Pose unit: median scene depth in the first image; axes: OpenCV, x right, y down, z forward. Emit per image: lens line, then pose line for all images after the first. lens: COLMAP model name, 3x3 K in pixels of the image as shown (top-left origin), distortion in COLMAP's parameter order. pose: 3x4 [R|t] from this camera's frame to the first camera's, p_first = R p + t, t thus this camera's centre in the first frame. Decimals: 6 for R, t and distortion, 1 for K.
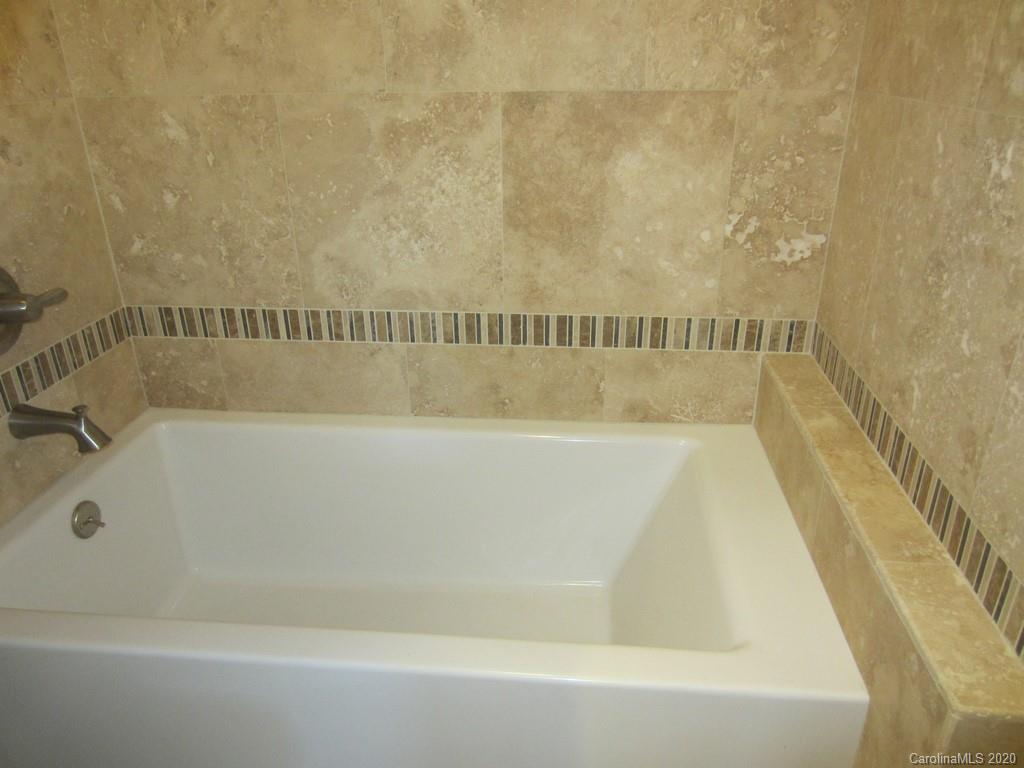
lens RADIAL K [[741.7, 0, 510.5], [0, 741.7, 385.0], [0, 0, 1]] dist [-0.014817, 0.007705]
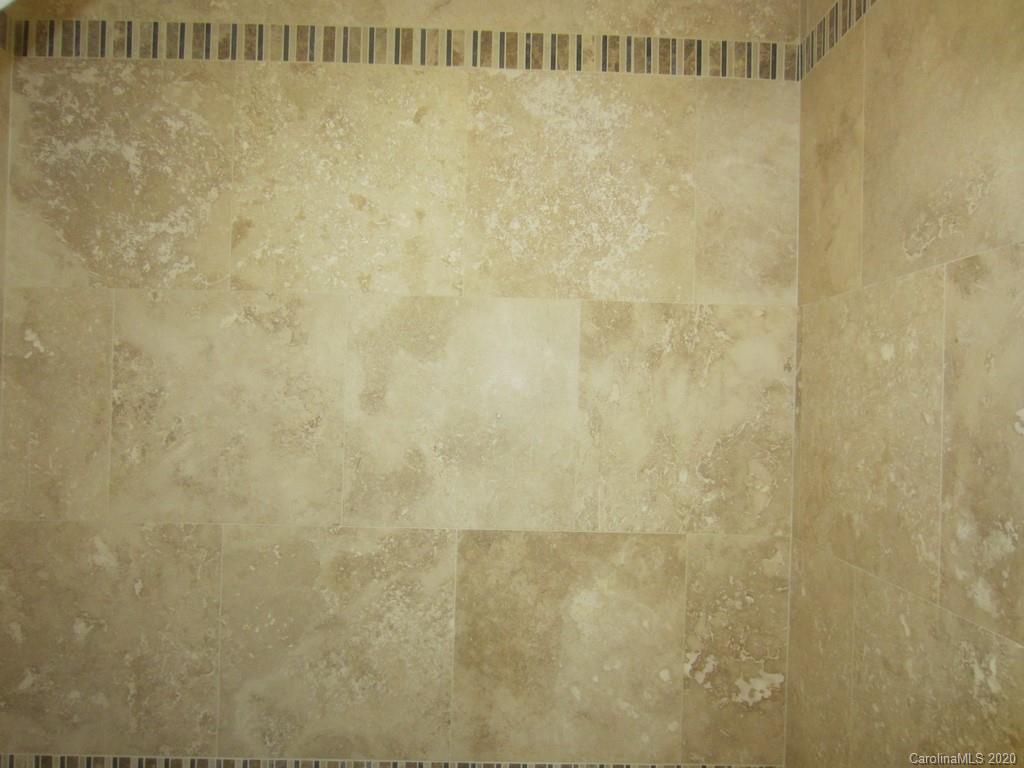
lens RADIAL K [[741.7, 0, 507.7], [0, 741.7, 388.5], [0, 0, 1]] dist [-0.014817, 0.007705]
pose [[0.991372, 0.042789, 0.123895, -0.076092], [0.013311, 0.907467, -0.419912, -0.142843], [-0.130399, 0.417938, 0.899068, 0.006976]]
